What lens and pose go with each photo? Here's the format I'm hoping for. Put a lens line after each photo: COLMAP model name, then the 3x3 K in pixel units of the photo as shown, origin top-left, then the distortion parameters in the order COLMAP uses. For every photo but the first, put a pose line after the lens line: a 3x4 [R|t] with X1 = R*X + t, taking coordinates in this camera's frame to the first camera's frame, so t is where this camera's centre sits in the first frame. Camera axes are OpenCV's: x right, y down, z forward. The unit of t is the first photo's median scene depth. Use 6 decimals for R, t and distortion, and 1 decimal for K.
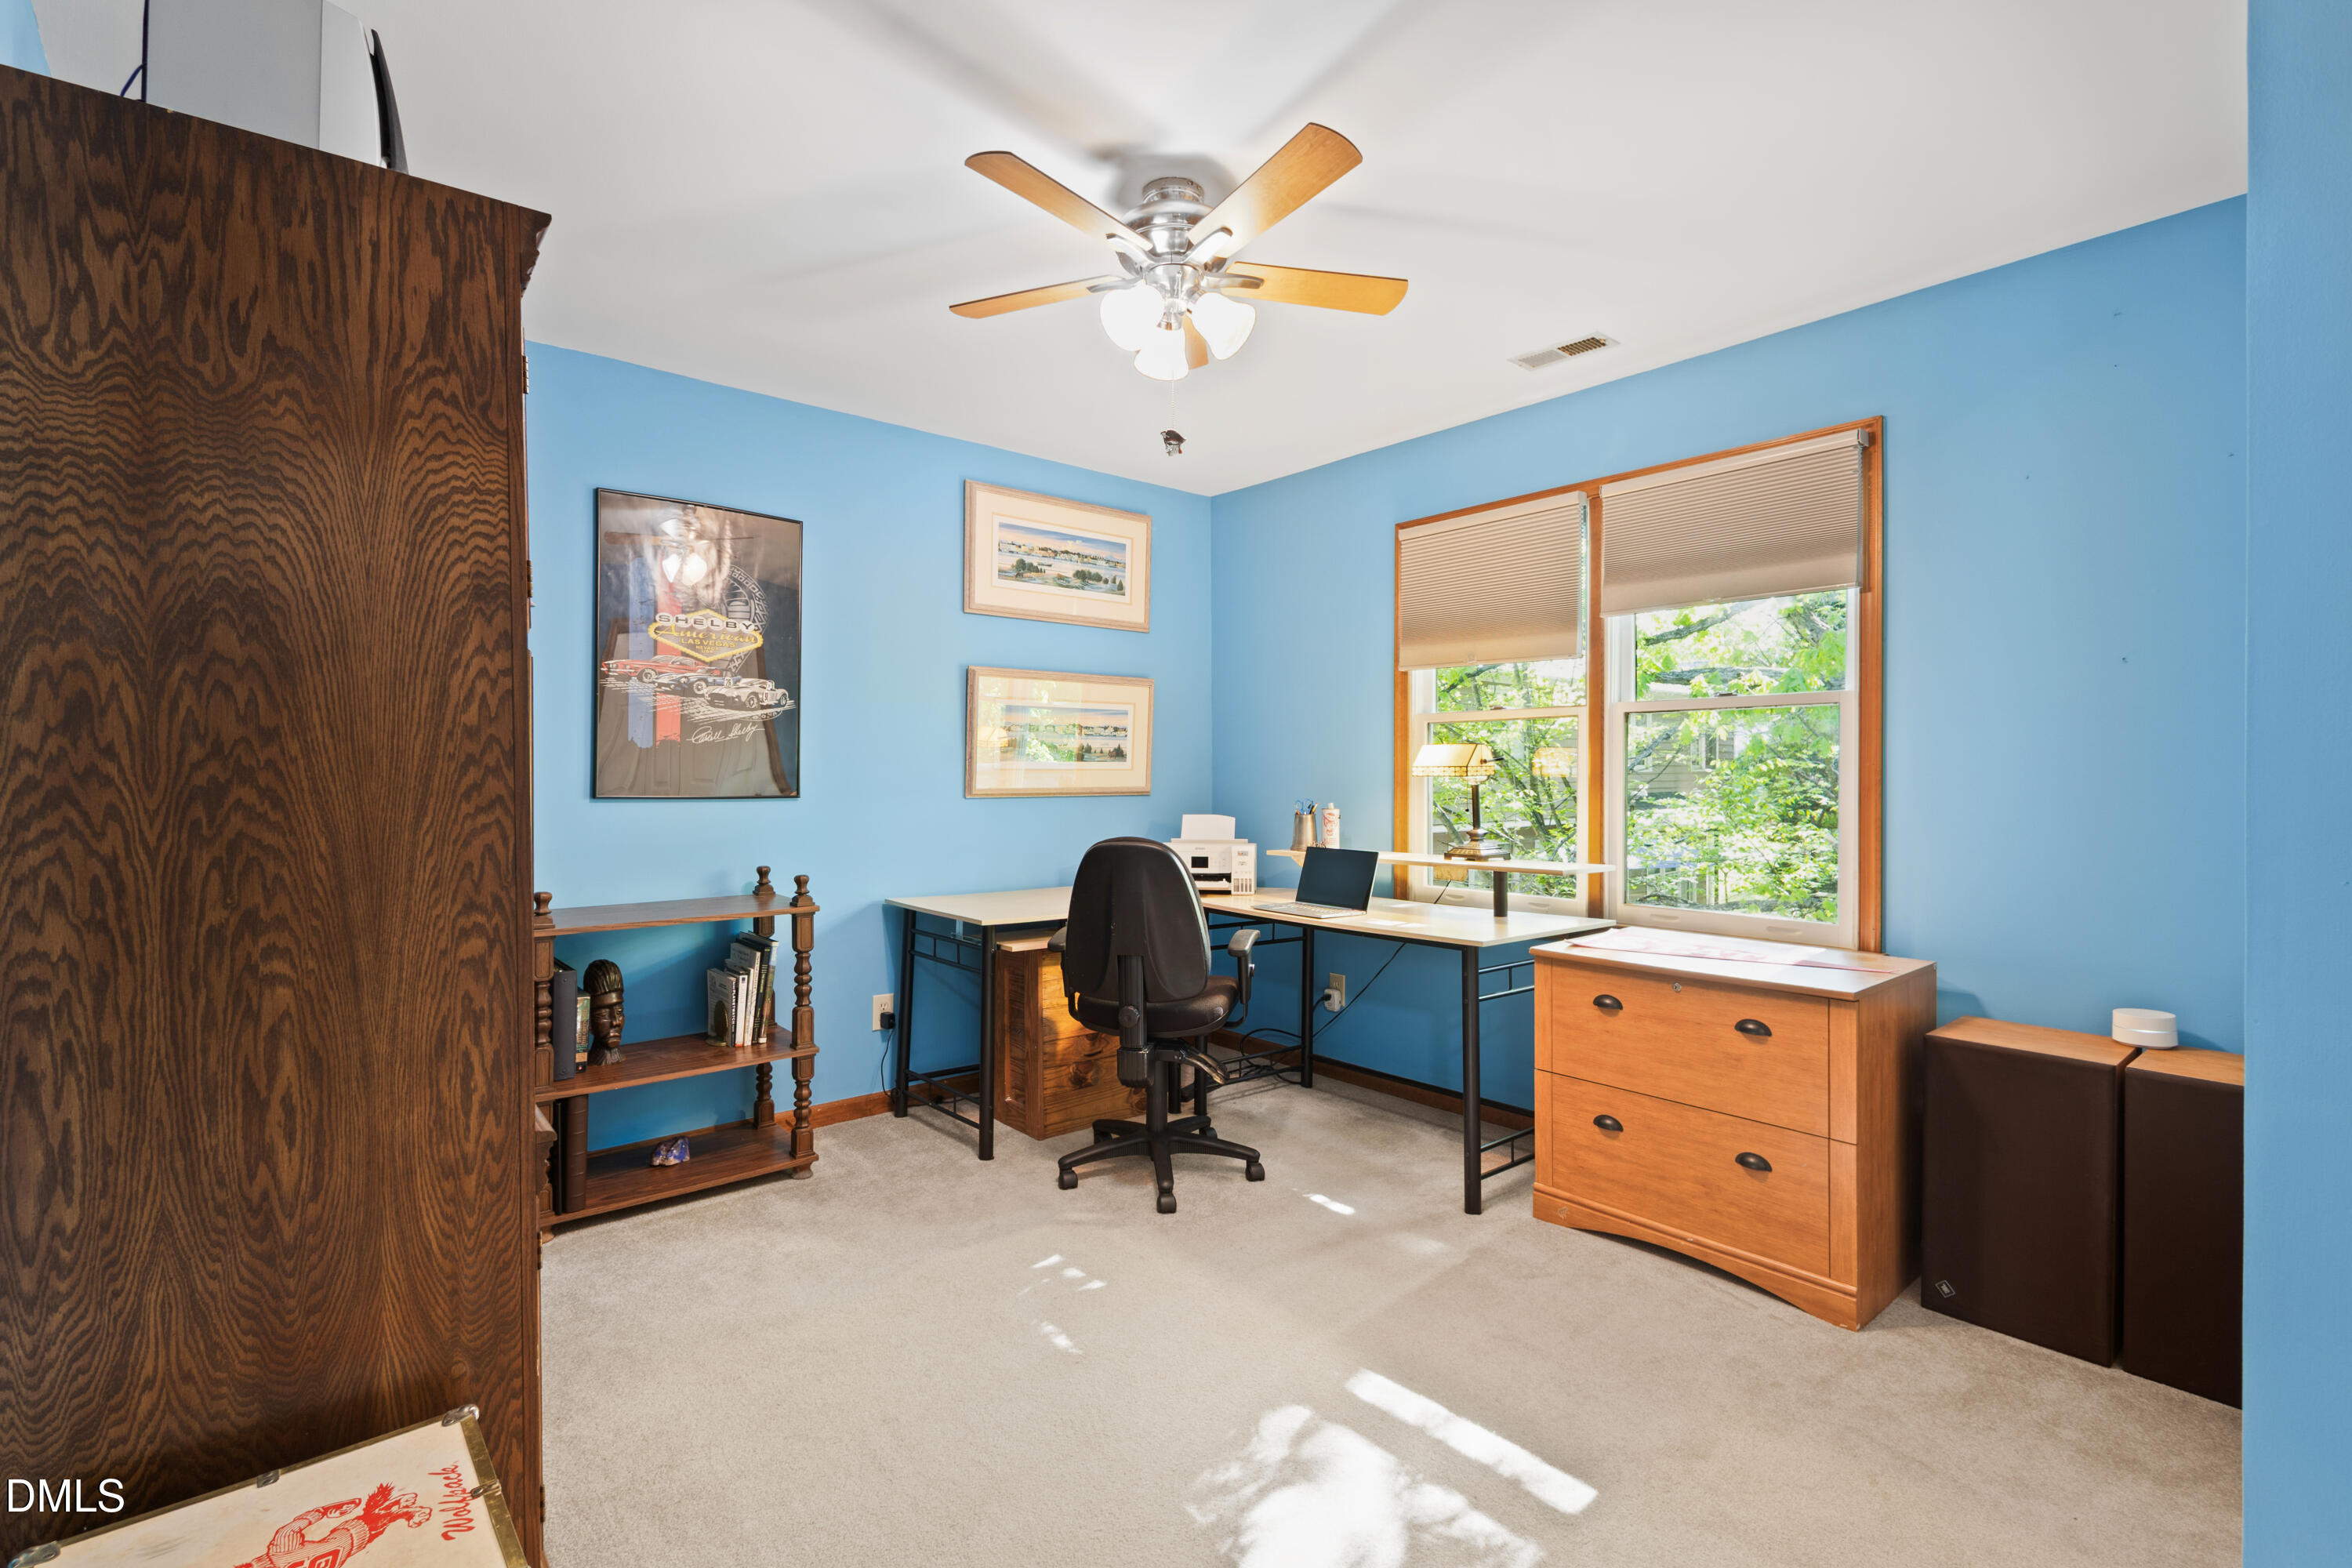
lens RADIAL K [[1081.5, 0, 1170.6], [0, 1081.5, 776.7], [0, 0, 1]] dist [0.008337, -0.002368]
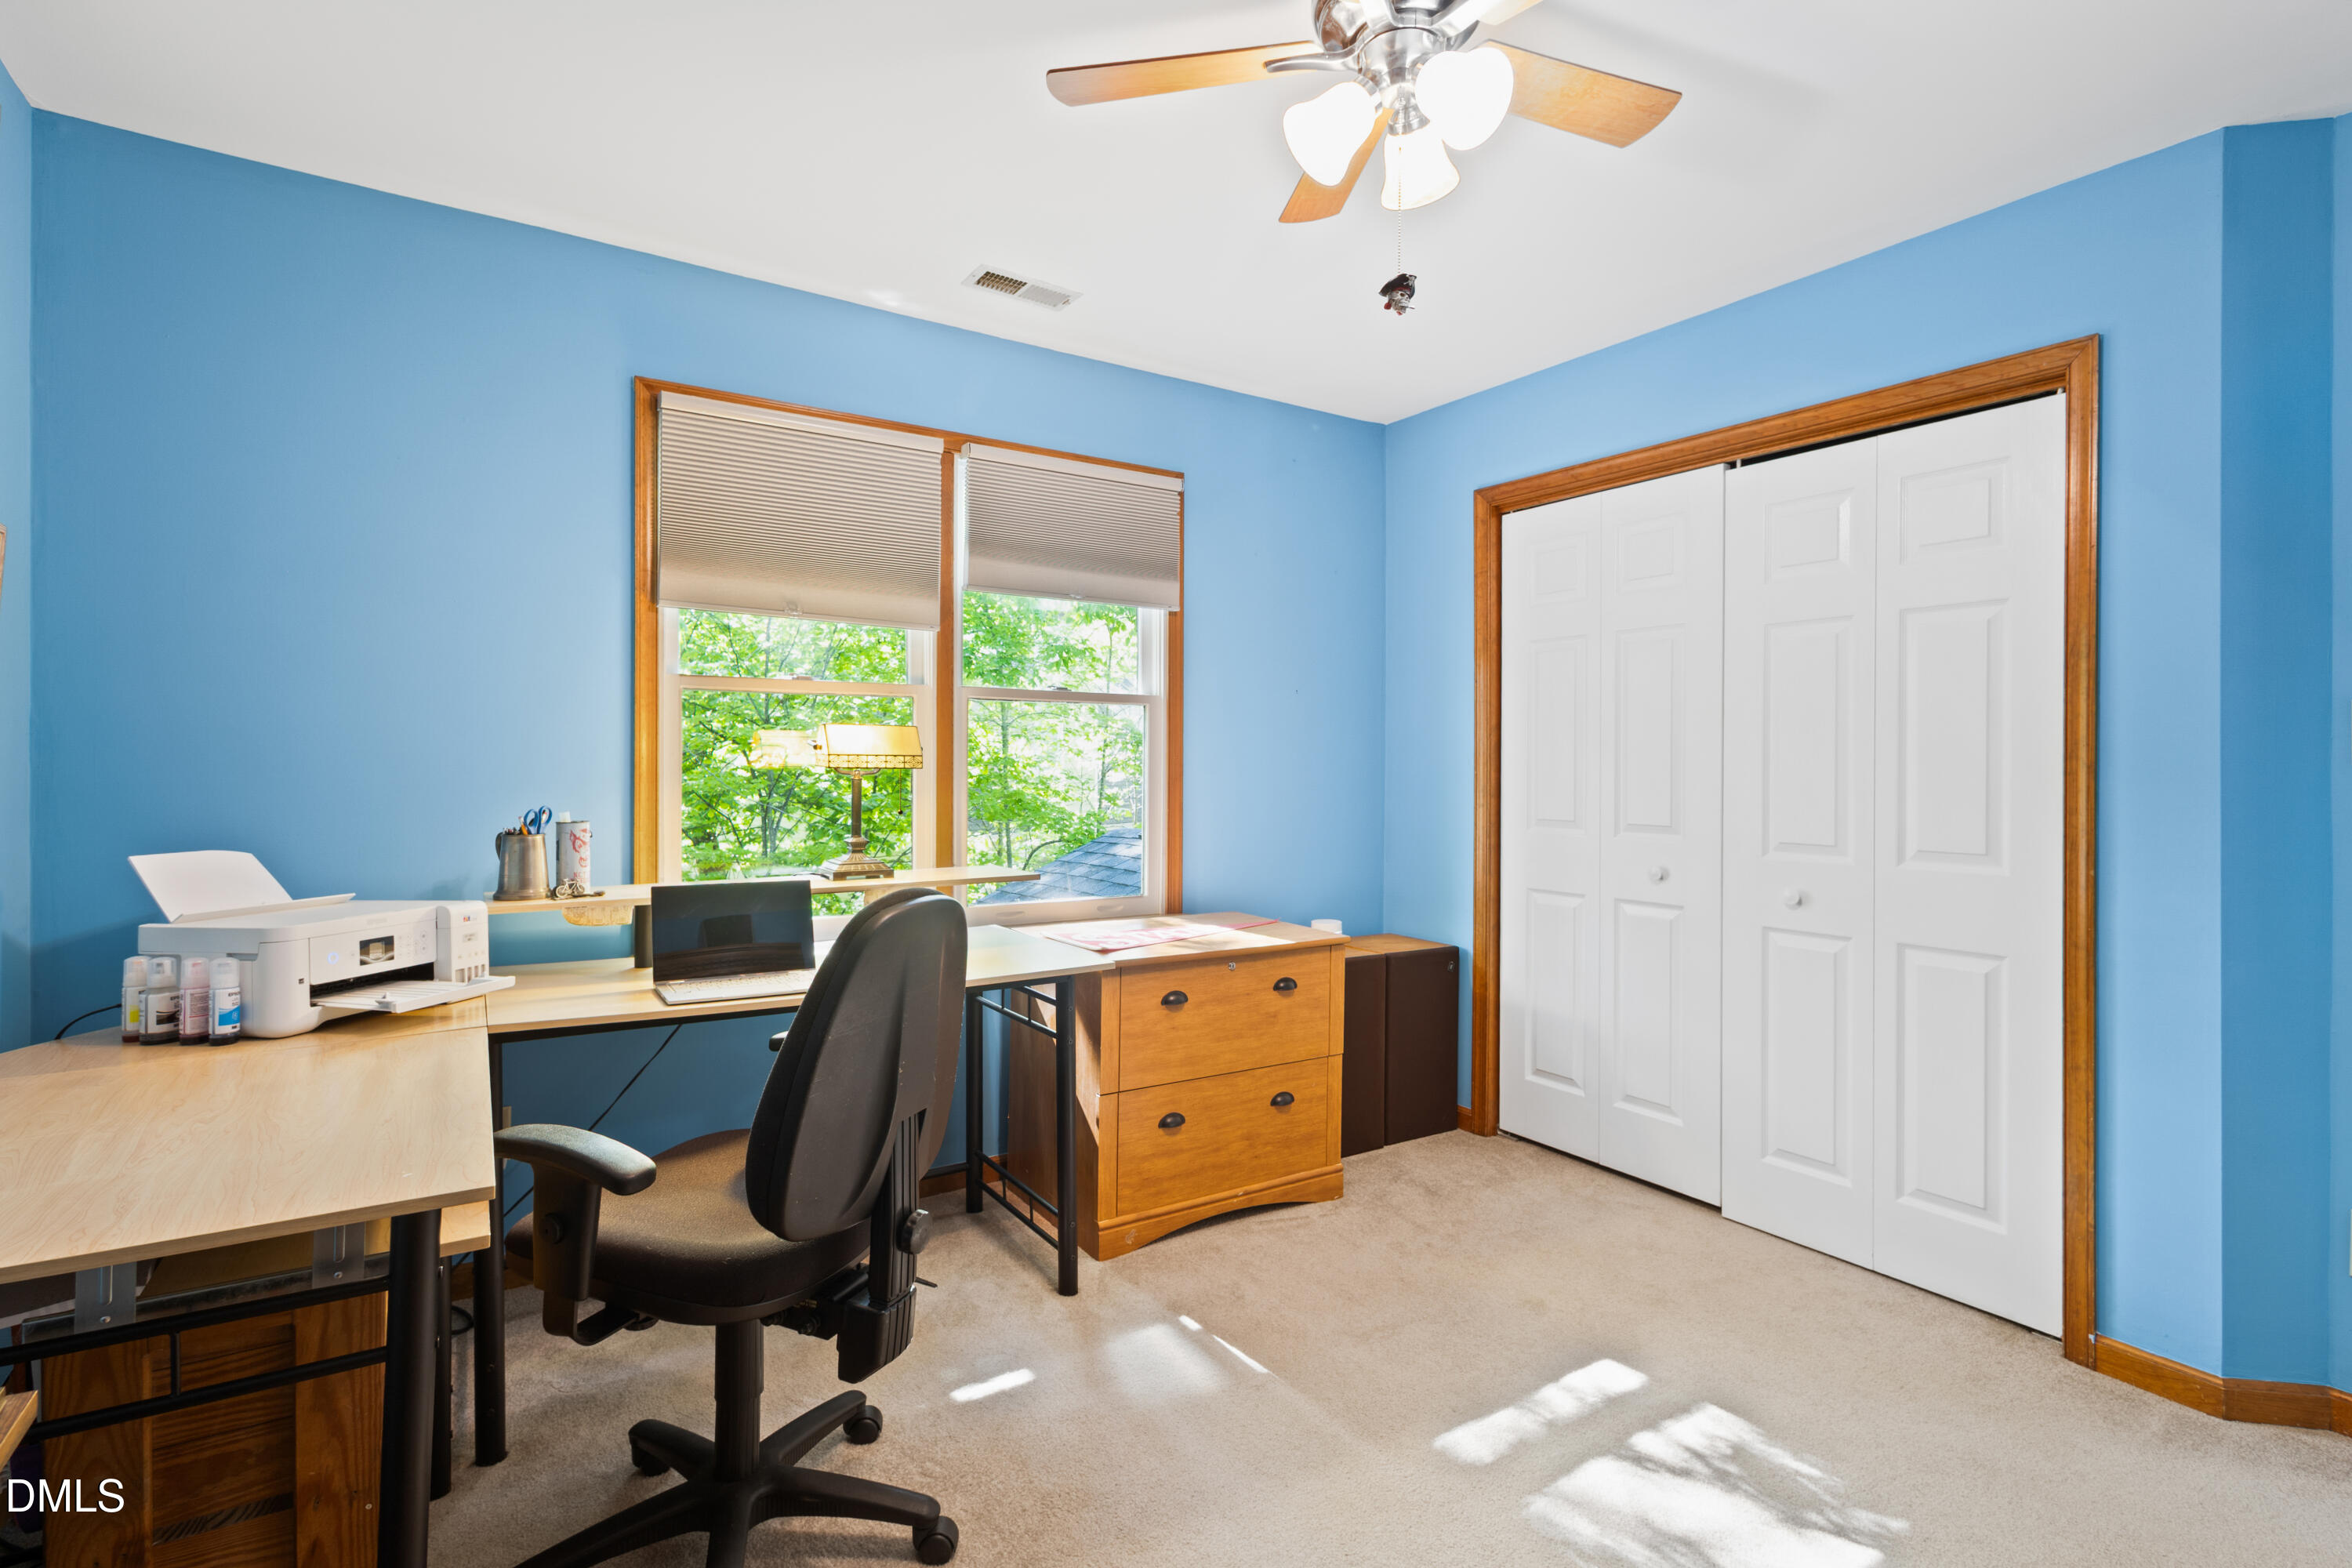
lens RADIAL K [[1081.5, 0, 1169.8], [0, 1081.5, 783.3], [0, 0, 1]] dist [0.008337, -0.002368]
pose [[0.125860, -0.010589, 0.991992, -0.593295], [-0.004041, 0.999929, 0.011187, 0.001941], [-0.992040, -0.005417, 0.125808, 0.915970]]
